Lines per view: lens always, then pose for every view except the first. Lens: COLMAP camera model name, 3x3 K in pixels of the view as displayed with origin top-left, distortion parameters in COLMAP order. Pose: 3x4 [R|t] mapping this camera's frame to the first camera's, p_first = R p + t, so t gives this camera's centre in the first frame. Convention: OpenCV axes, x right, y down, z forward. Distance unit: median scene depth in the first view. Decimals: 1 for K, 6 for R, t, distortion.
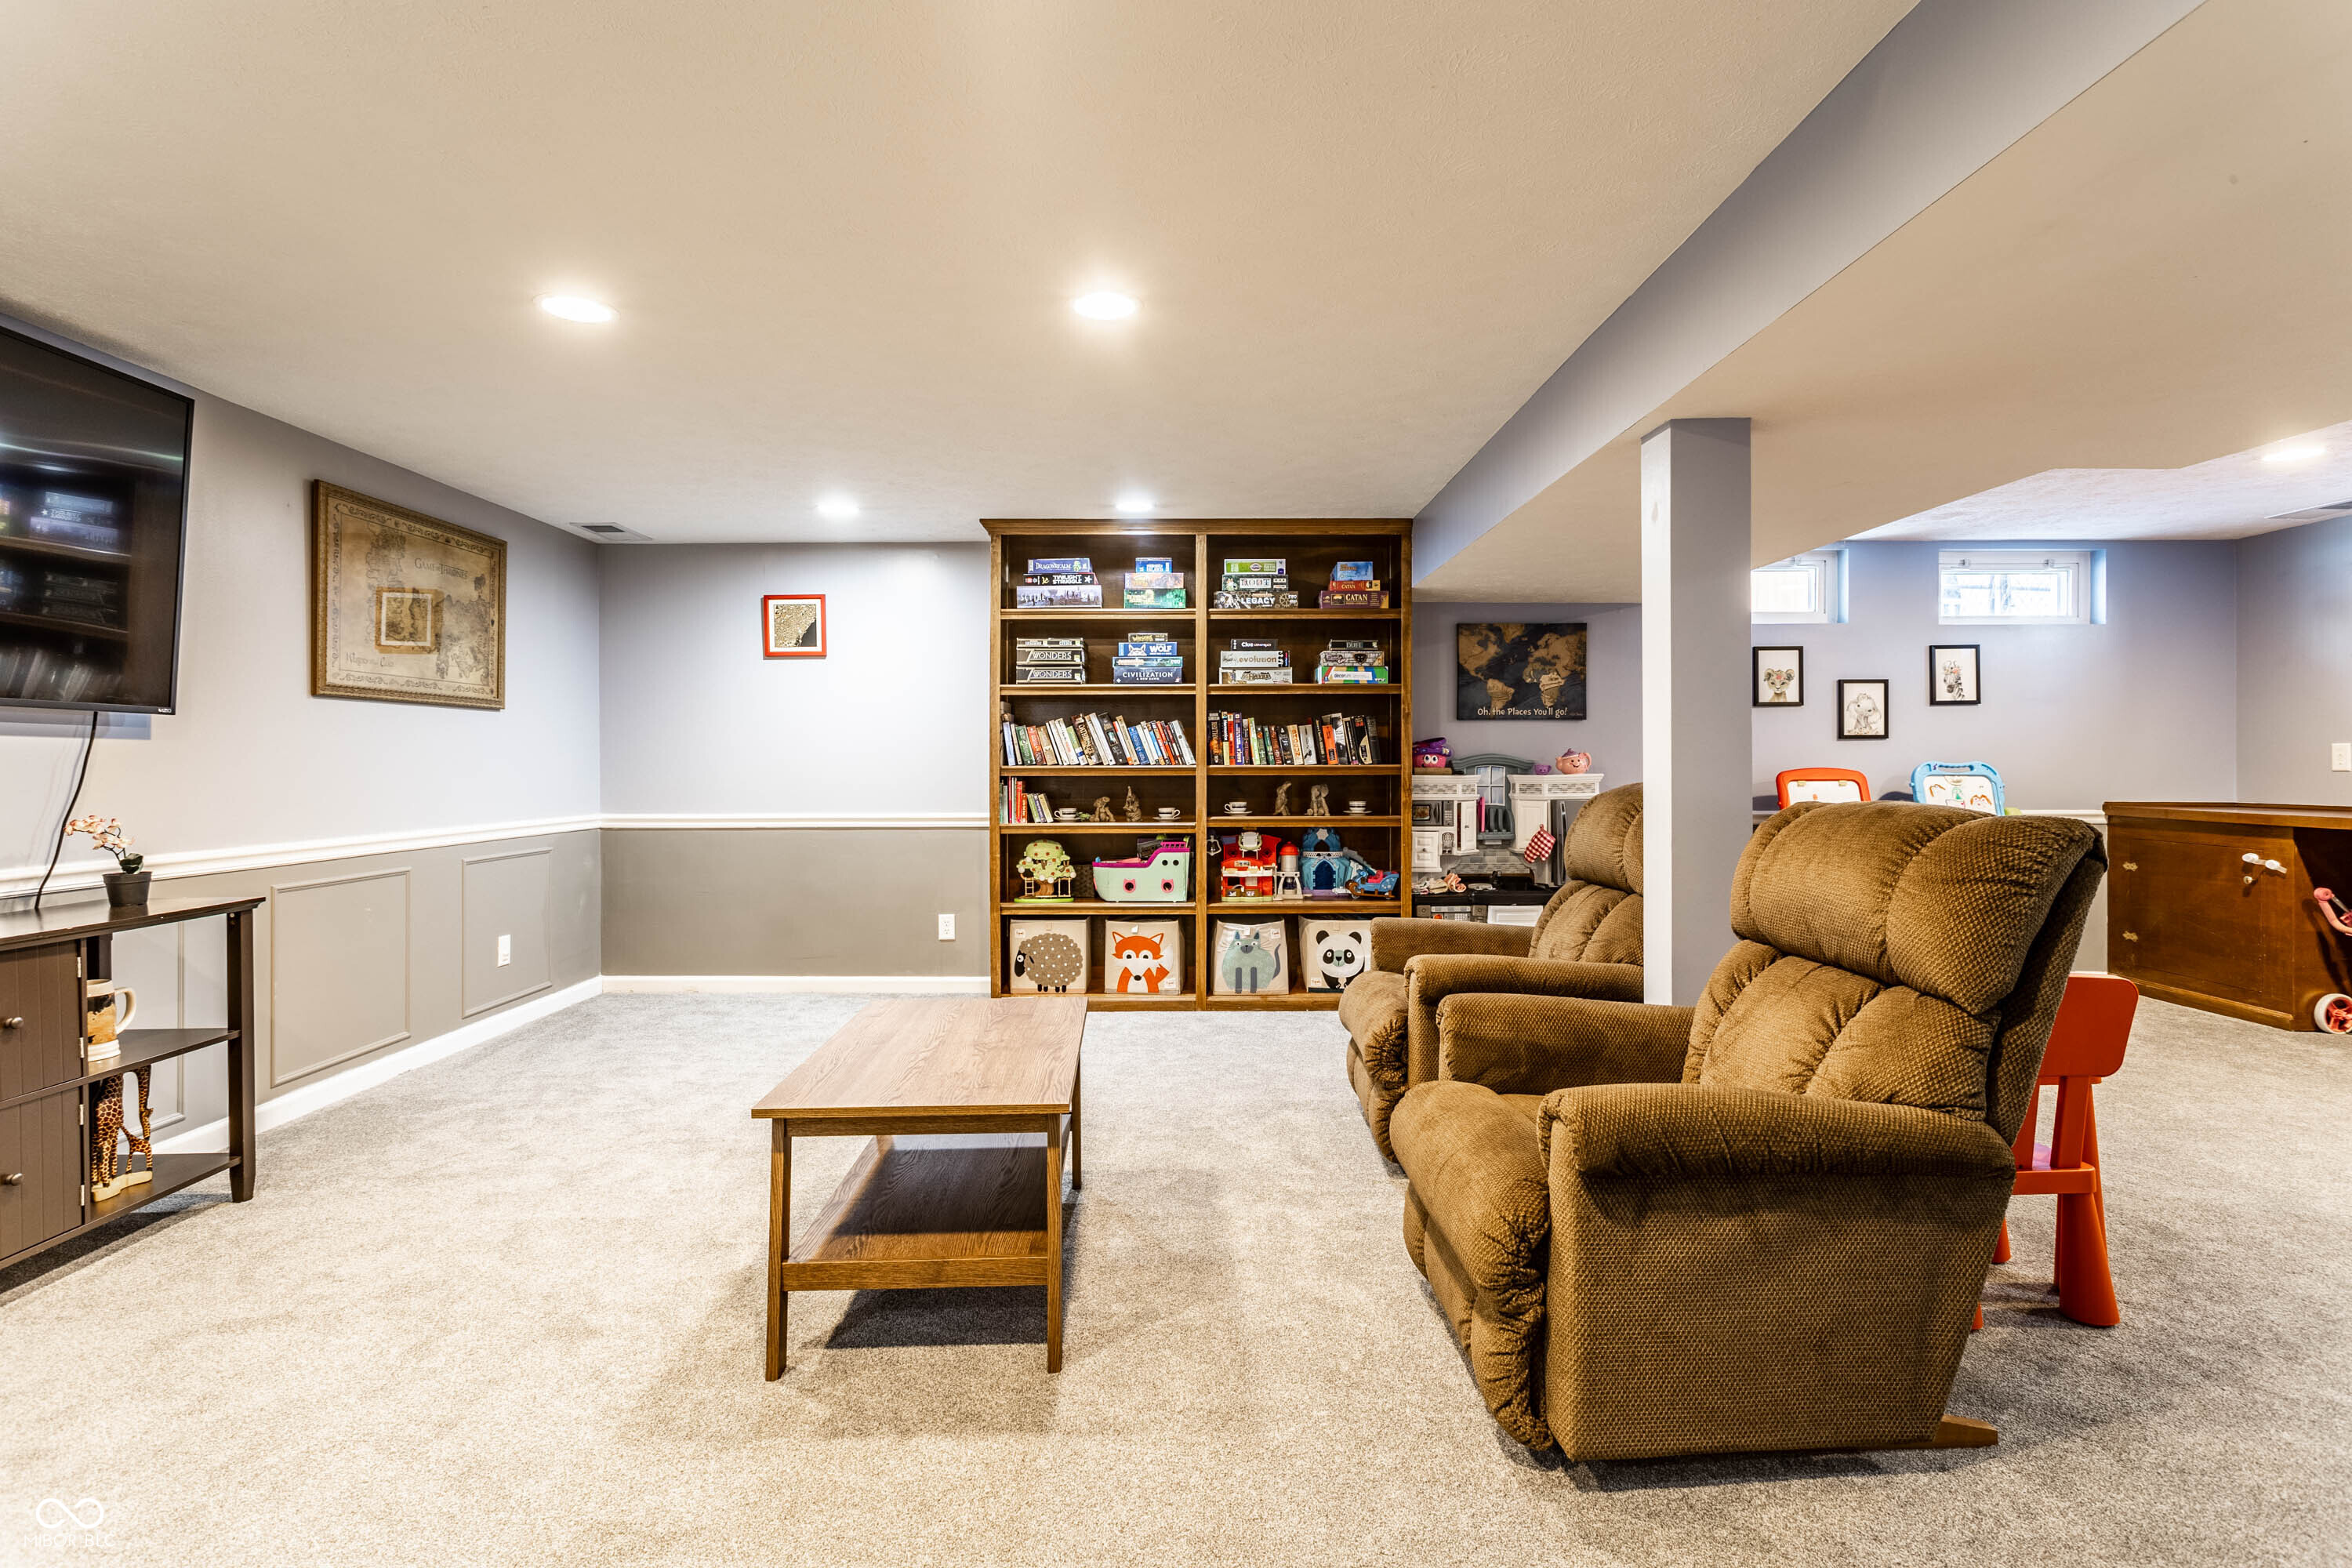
lens RADIAL K [[1094.9, 0, 1181.2], [0, 1094.9, 768.7], [0, 0, 1]] dist [-0.000450, 0.000800]
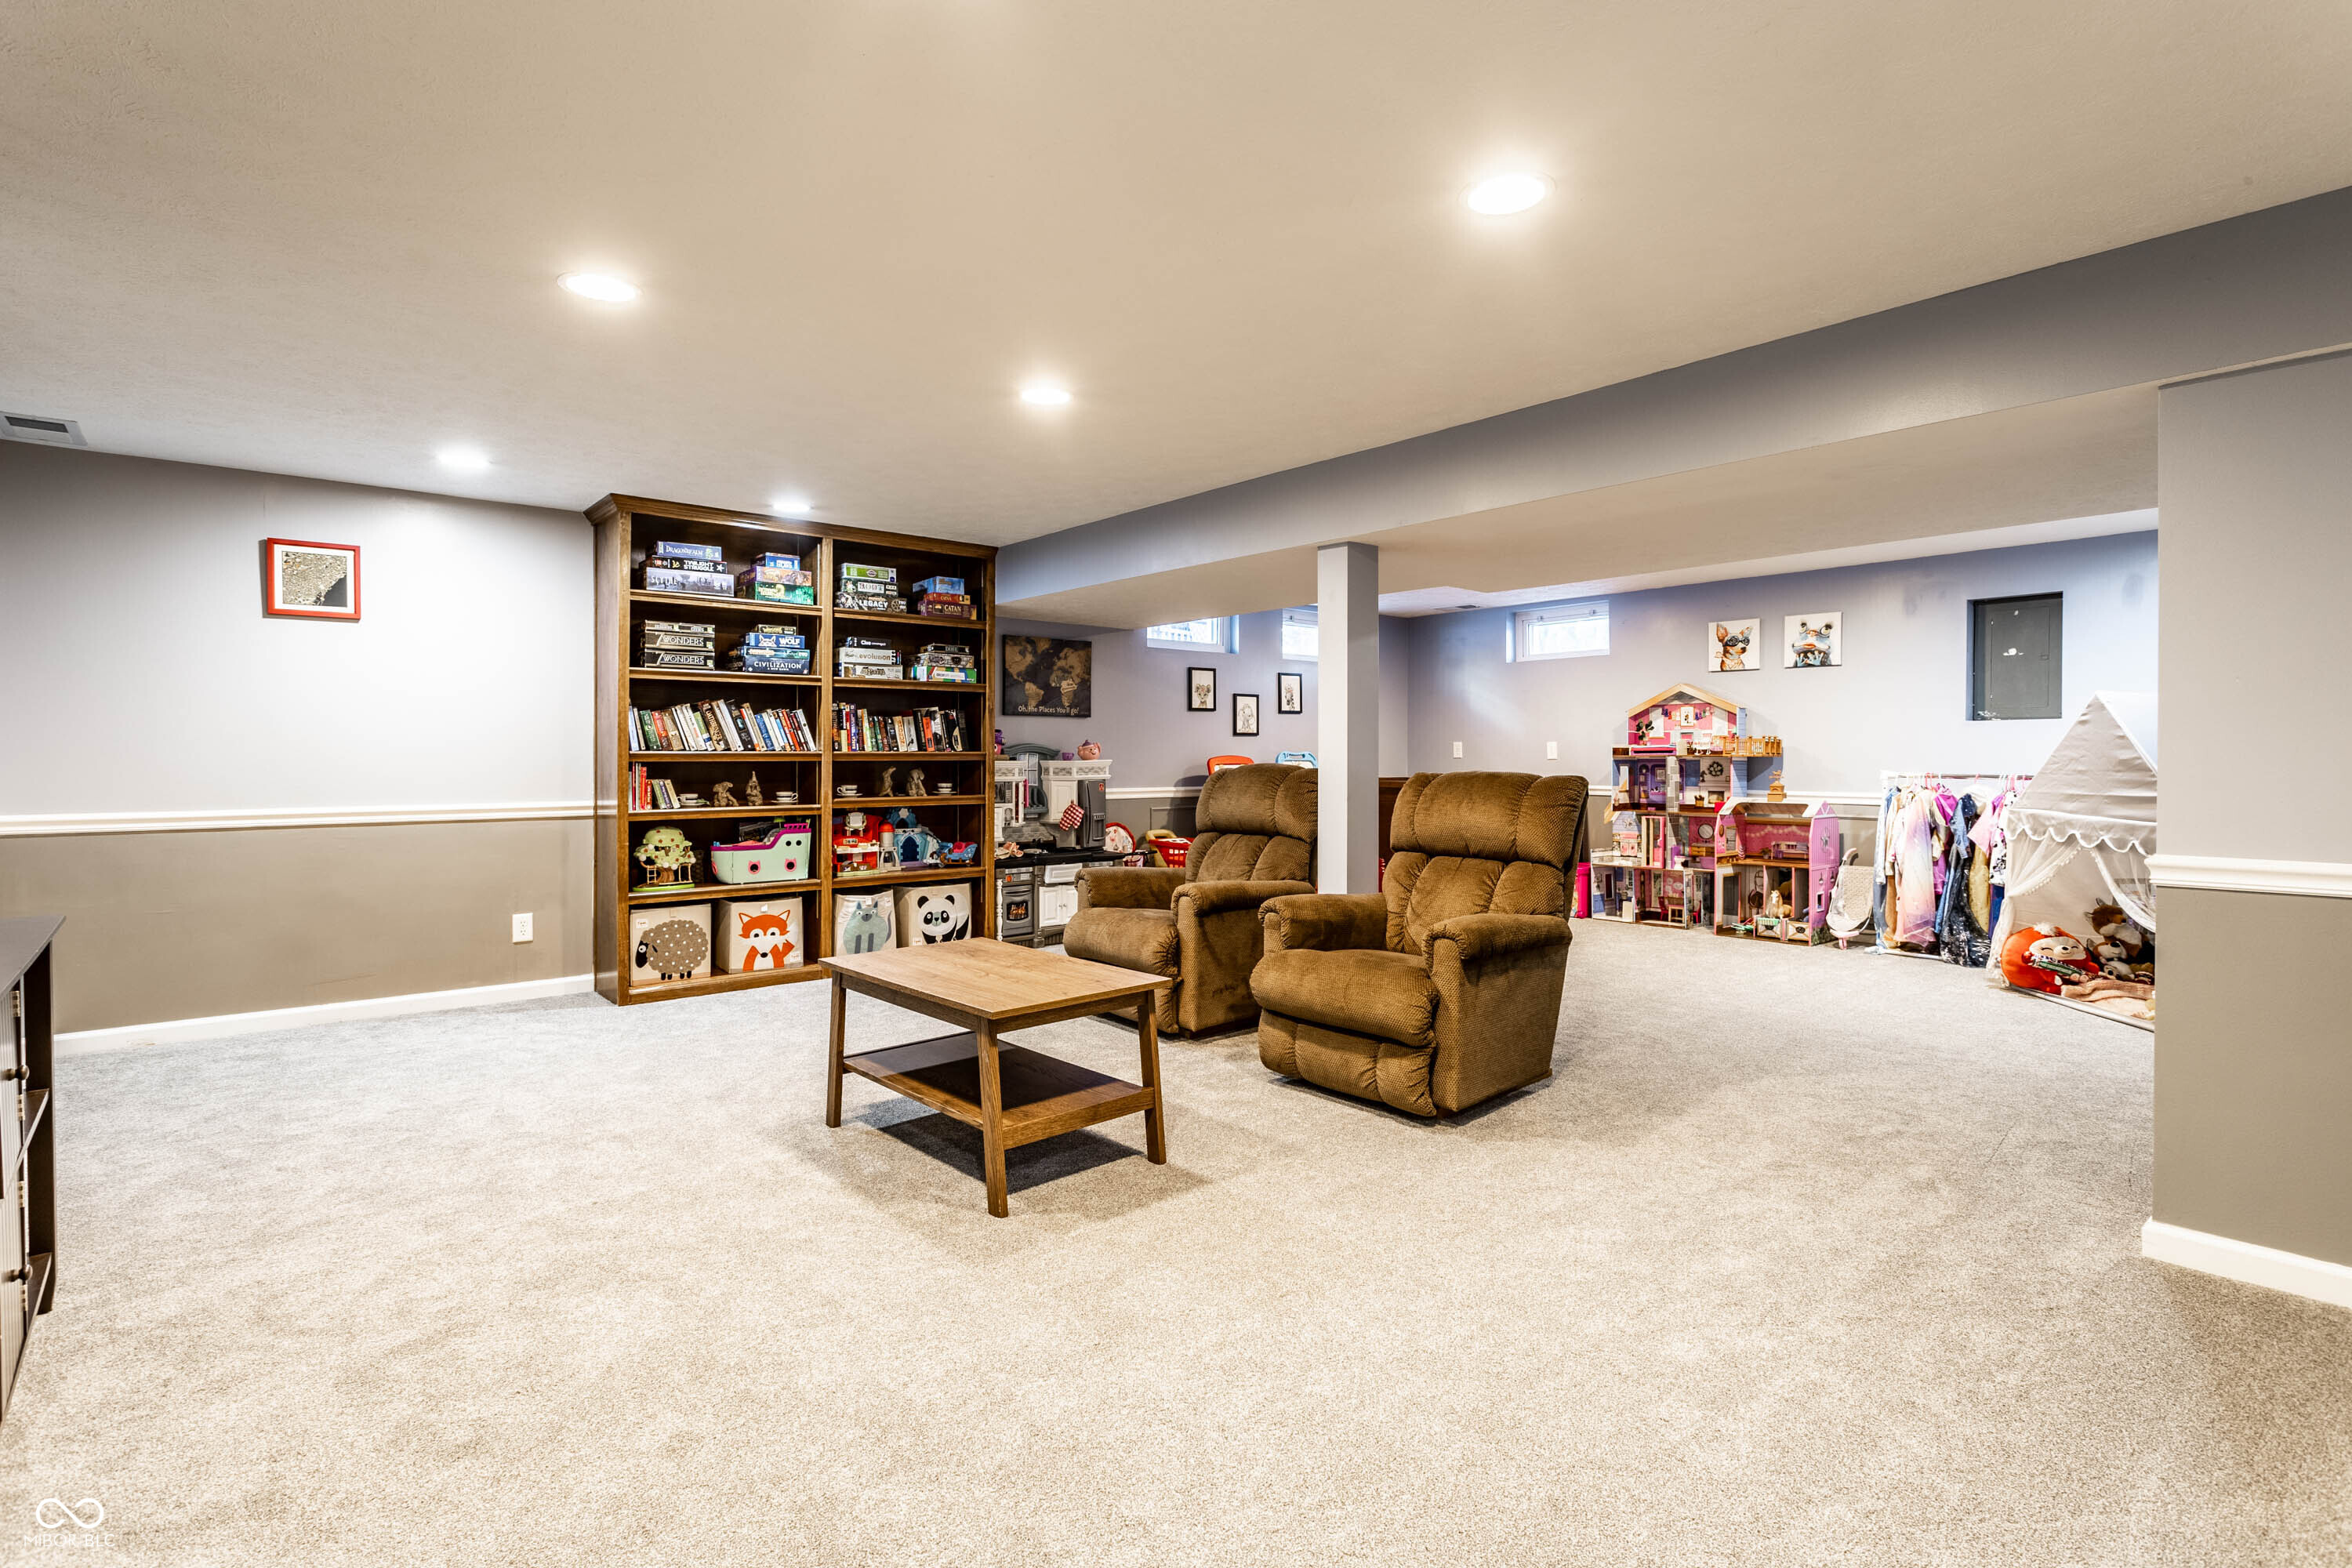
lens RADIAL K [[1104.9, 0, 1172.3], [0, 1104.9, 761.0], [0, 0, 1]] dist [-0.000838, 0.000459]
pose [[0.767363, -0.000555, 0.641213, -0.414632], [-0.001228, 0.999997, 0.002334, 0.003277], [-0.641212, -0.002579, 0.767360, -0.056056]]
